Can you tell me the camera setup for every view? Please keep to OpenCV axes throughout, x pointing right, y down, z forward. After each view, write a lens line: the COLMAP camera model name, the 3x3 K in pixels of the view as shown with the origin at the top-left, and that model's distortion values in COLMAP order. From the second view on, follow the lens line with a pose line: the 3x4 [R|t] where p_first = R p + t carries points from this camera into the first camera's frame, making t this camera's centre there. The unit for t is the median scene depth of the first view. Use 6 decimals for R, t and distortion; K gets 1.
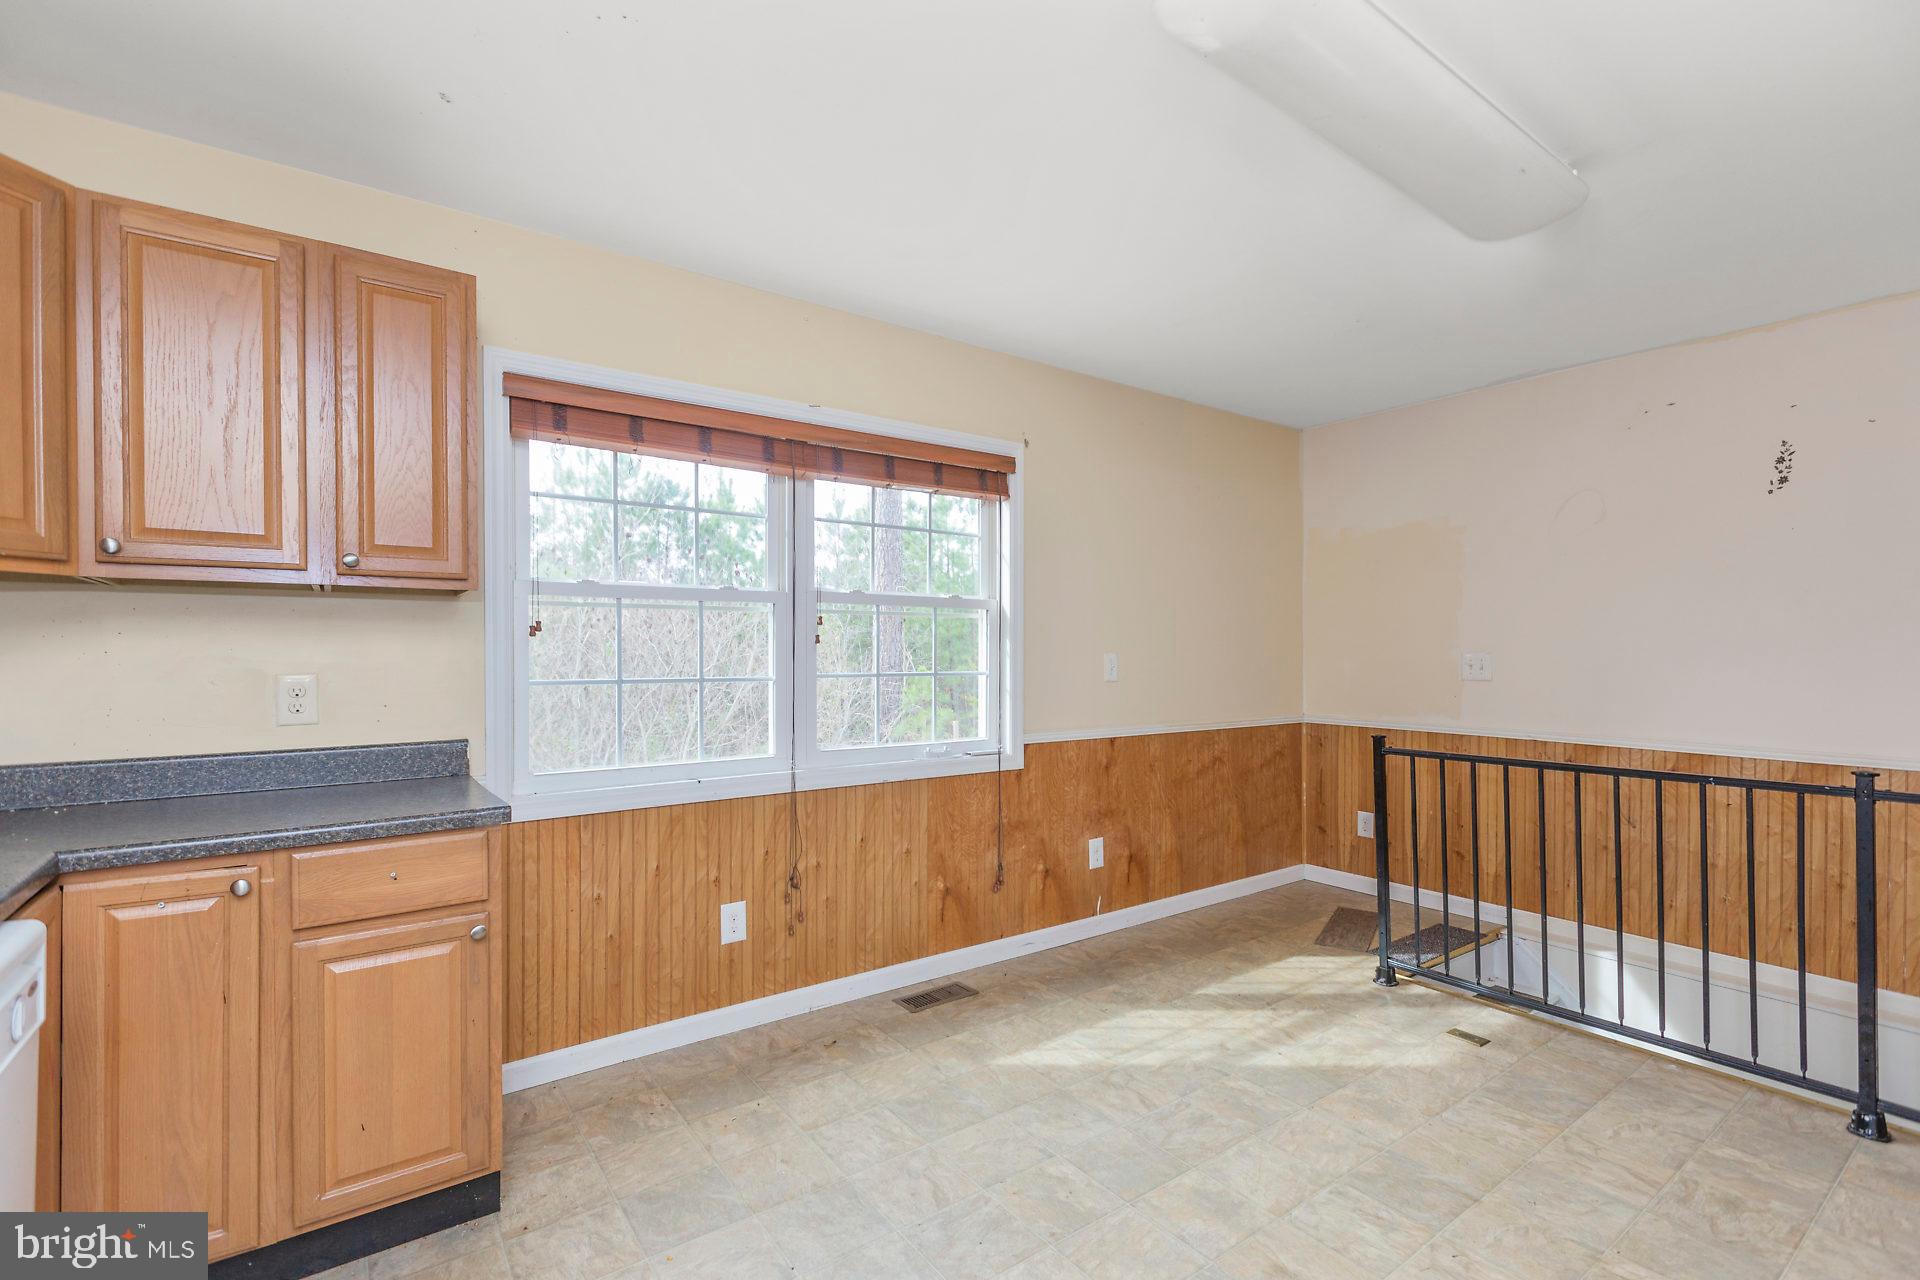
lens RADIAL K [[866.1, 0, 967.6], [0, 866.1, 645.5], [0, 0, 1]] dist [-0.004402, -0.000511]
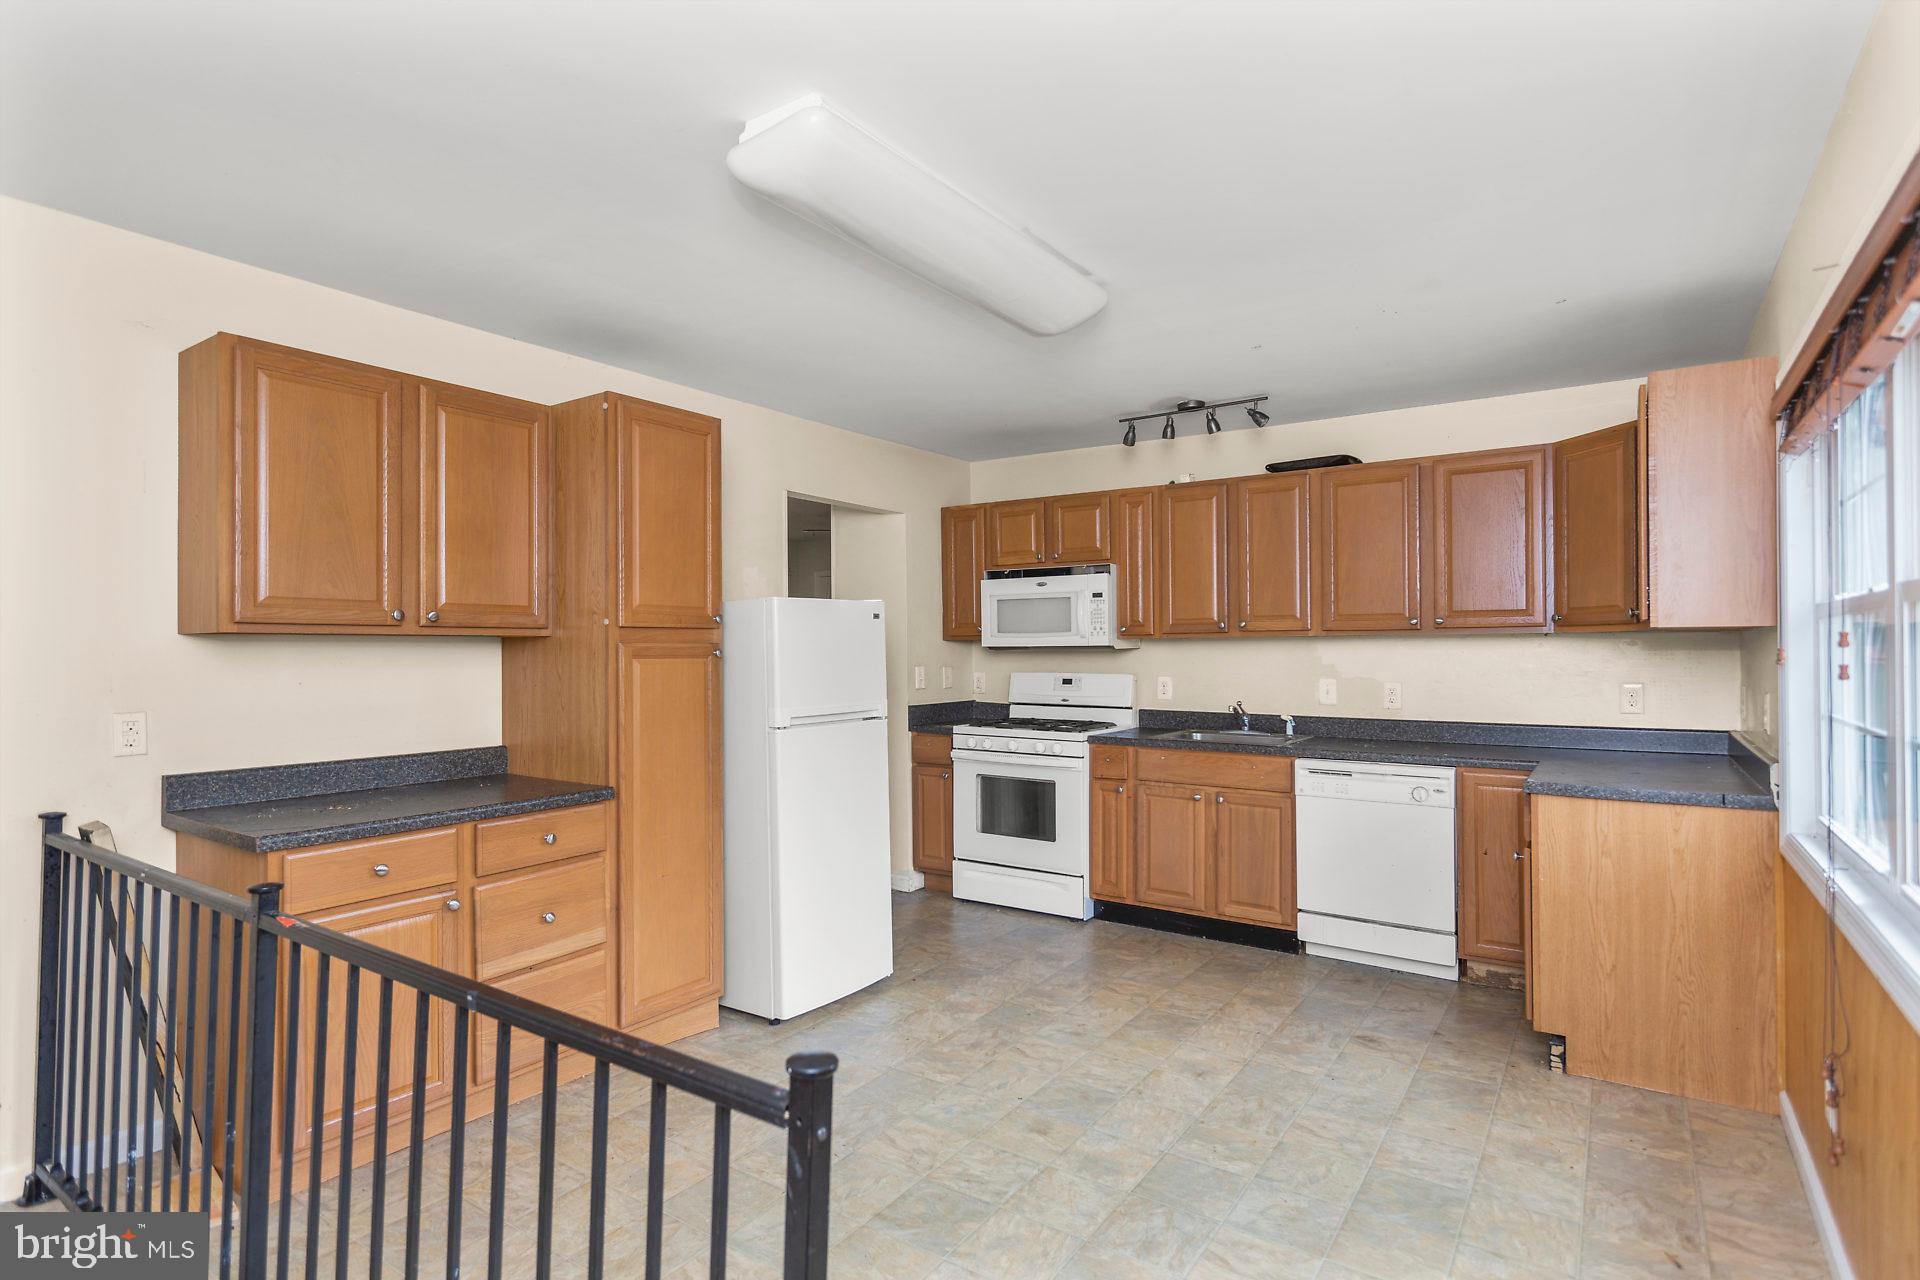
lens RADIAL K [[976.3, 0, 961.0], [0, 976.3, 632.8], [0, 0, 1]] dist [0.000429, 0.000027]
pose [[-0.944548, 0.001315, -0.328371, 0.895526], [0.007680, 0.999807, -0.018088, -0.041880], [0.328284, -0.019607, -0.944376, 2.200052]]
